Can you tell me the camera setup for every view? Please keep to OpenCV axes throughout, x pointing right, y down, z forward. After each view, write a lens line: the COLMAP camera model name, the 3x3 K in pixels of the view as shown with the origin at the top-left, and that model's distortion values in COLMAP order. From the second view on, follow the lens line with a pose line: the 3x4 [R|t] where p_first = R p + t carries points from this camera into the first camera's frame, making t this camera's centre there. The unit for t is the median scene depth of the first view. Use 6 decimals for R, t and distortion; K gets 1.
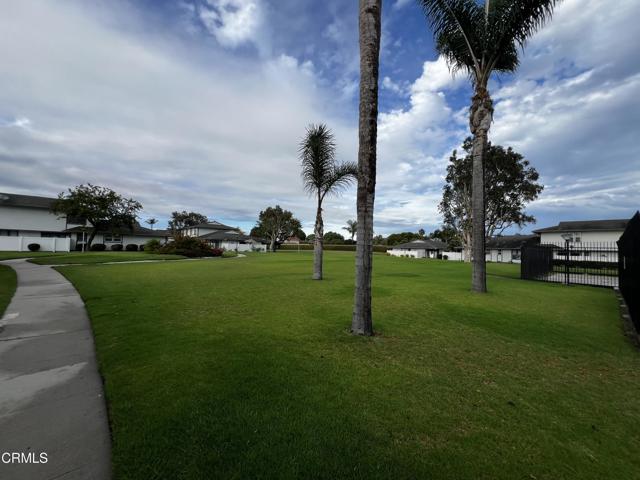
lens RADIAL K [[257.0, 0, 320.0], [0, 257.0, 240.0], [0, 0, 1]] dist [-0.007370, -0.000176]
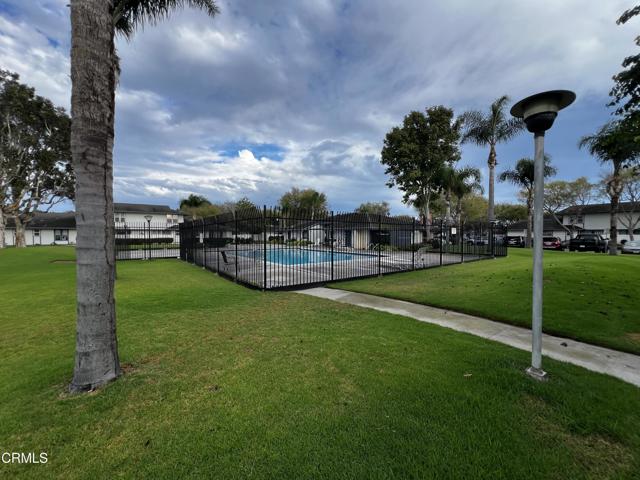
lens RADIAL K [[256.7, 0, 318.4], [0, 256.7, 229.0], [0, 0, 1]] dist [-0.002081, -0.000244]
pose [[0.049978, -0.010004, 0.998700, -0.070963], [-0.029478, 0.999499, 0.011487, 0.000953], [-0.998315, -0.030013, 0.049658, 0.094336]]
